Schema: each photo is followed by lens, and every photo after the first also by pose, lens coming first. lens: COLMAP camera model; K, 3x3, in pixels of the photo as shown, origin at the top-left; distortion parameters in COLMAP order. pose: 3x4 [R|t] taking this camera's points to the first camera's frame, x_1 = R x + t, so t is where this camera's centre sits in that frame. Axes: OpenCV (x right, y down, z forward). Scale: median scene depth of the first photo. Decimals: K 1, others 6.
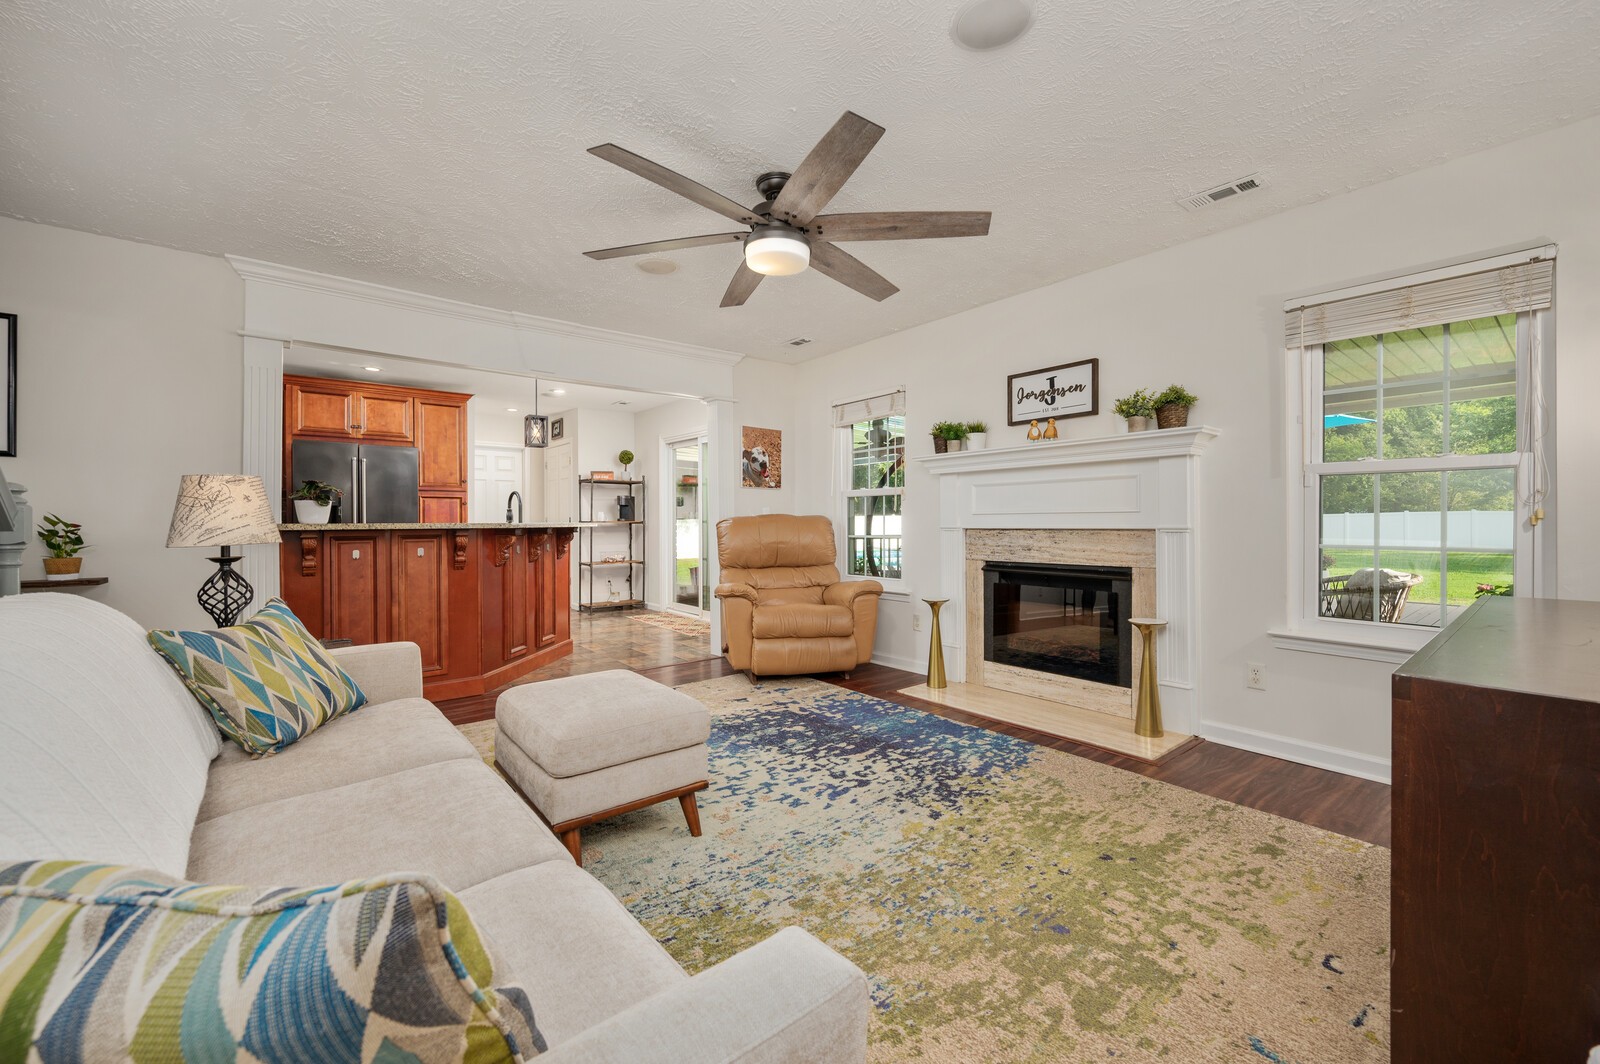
lens RADIAL K [[642.6, 0, 796.1], [0, 642.6, 519.2], [0, 0, 1]] dist [0.001653, 0.000222]
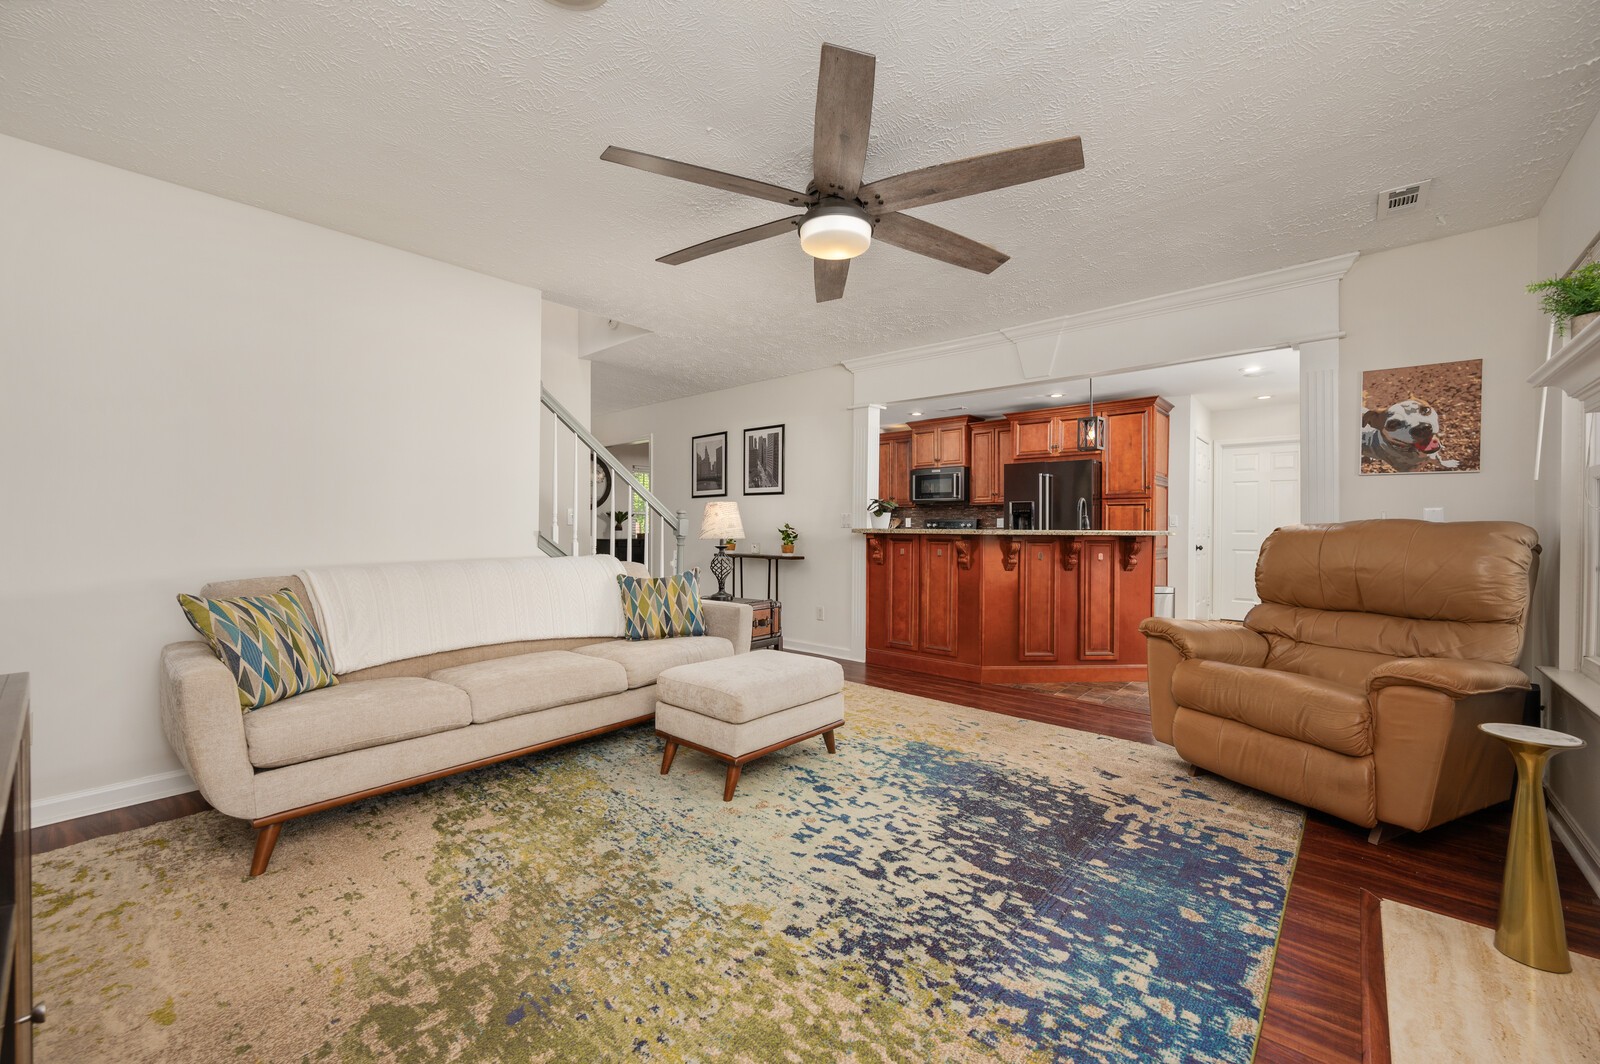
lens RADIAL K [[626.4, 0, 800.0], [0, 626.4, 532.0], [0, 0, 1]] dist [0.000549, -0.000053]
pose [[0.172419, 0.012795, -0.984941, 0.722067], [-0.003105, 0.999918, 0.012446, -0.003883], [0.985019, 0.000912, 0.172445, 0.694246]]
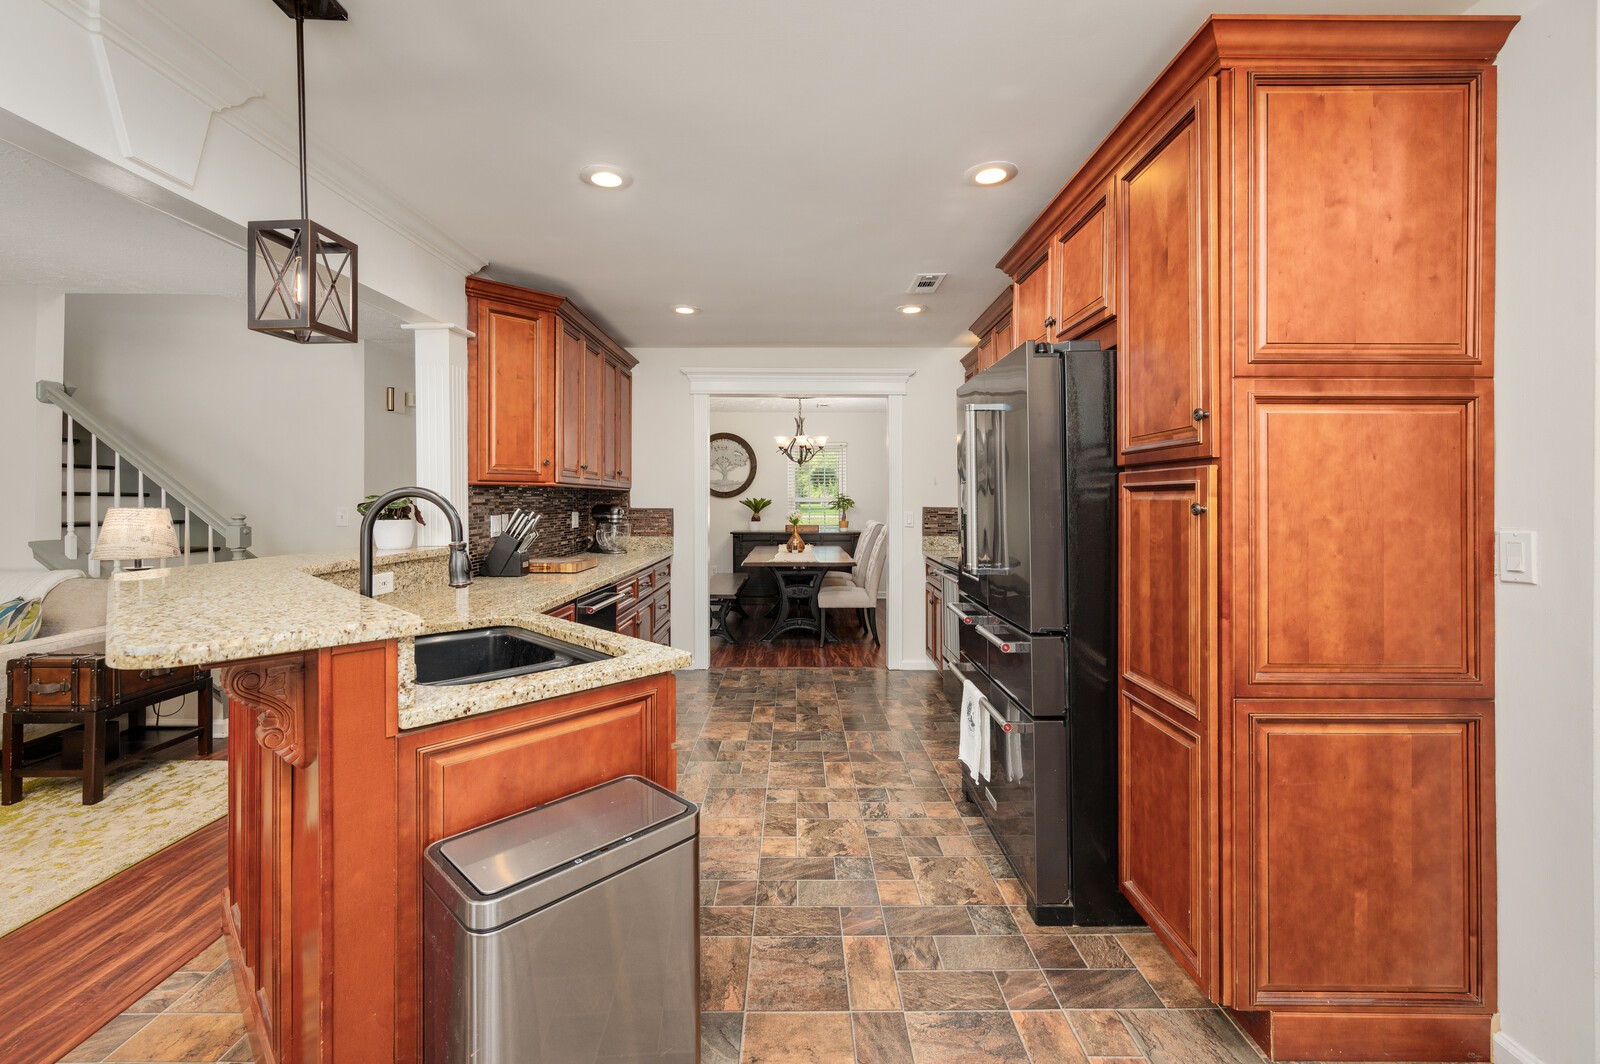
lens RADIAL K [[657.5, 0, 796.3], [0, 657.5, 498.8], [0, 0, 1]] dist [-0.000580, -0.000047]
pose [[-0.623987, 0.000492, -0.781435, -0.509411], [0.001898, 0.999998, -0.000886, -0.064224], [0.781433, -0.002036, -0.623986, 2.261739]]
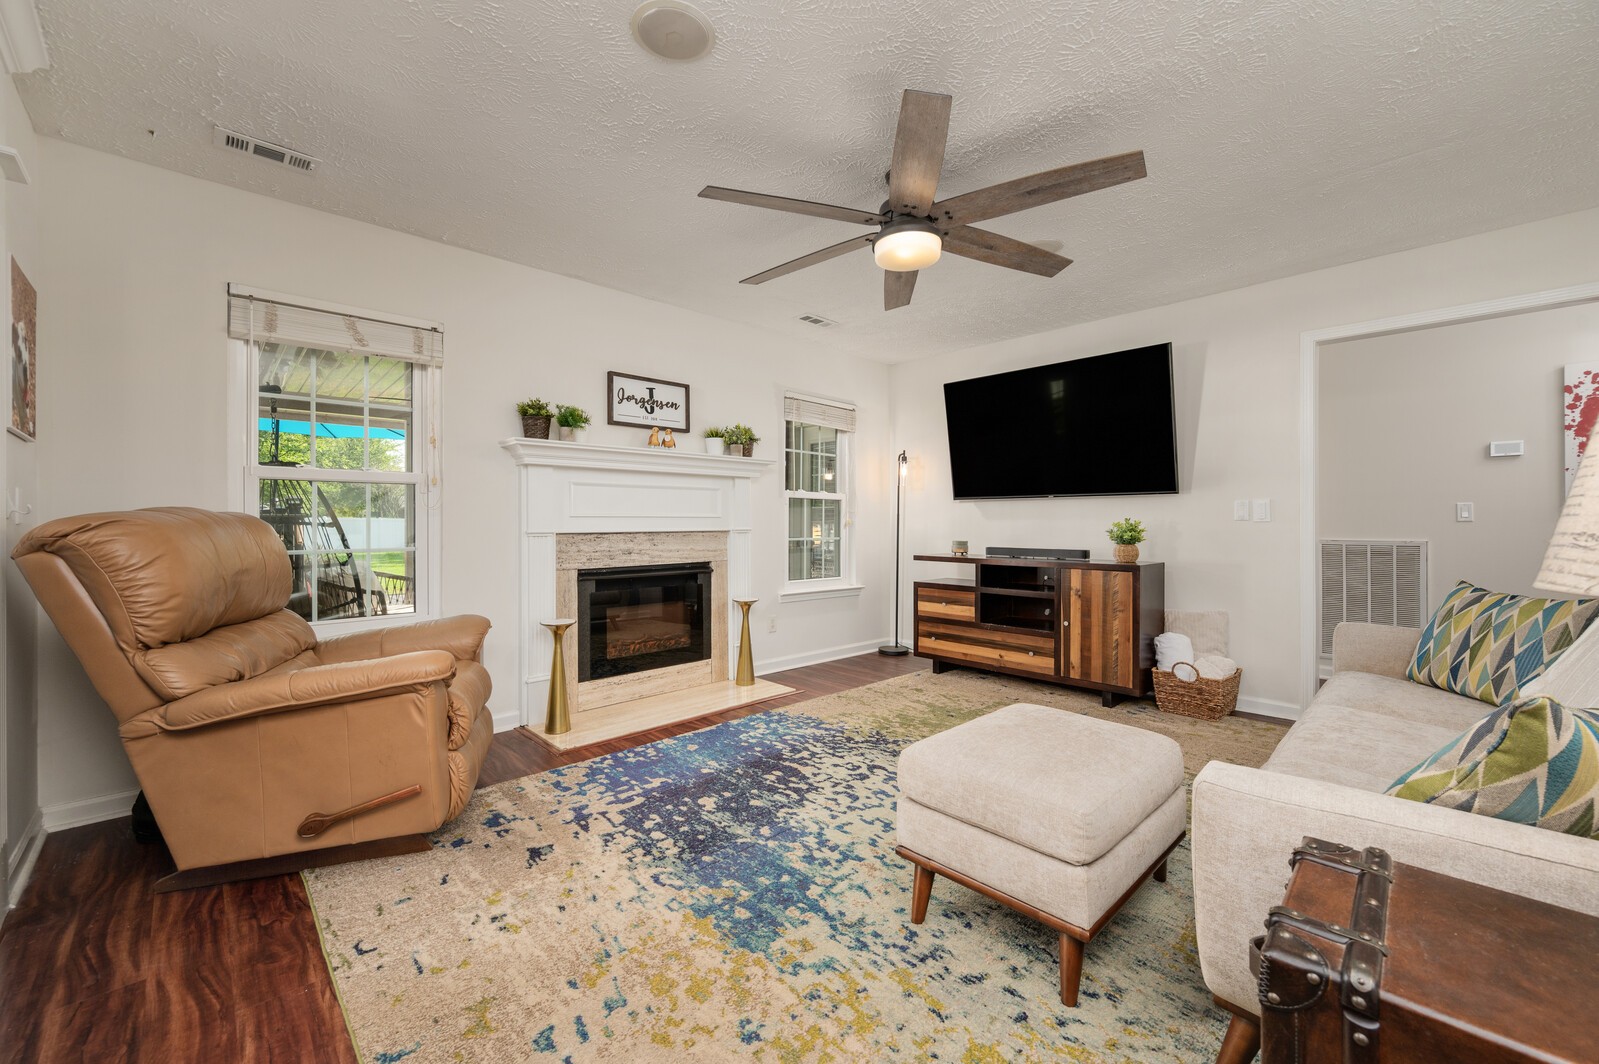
lens RADIAL K [[638.5, 0, 798.4], [0, 638.5, 522.1], [0, 0, 1]] dist [0.000091, -0.000057]
pose [[-0.087819, 0.005695, 0.996120, -0.843389], [-0.001913, 0.999981, -0.005886, 0.005574], [-0.996135, -0.002423, -0.087807, 1.083022]]
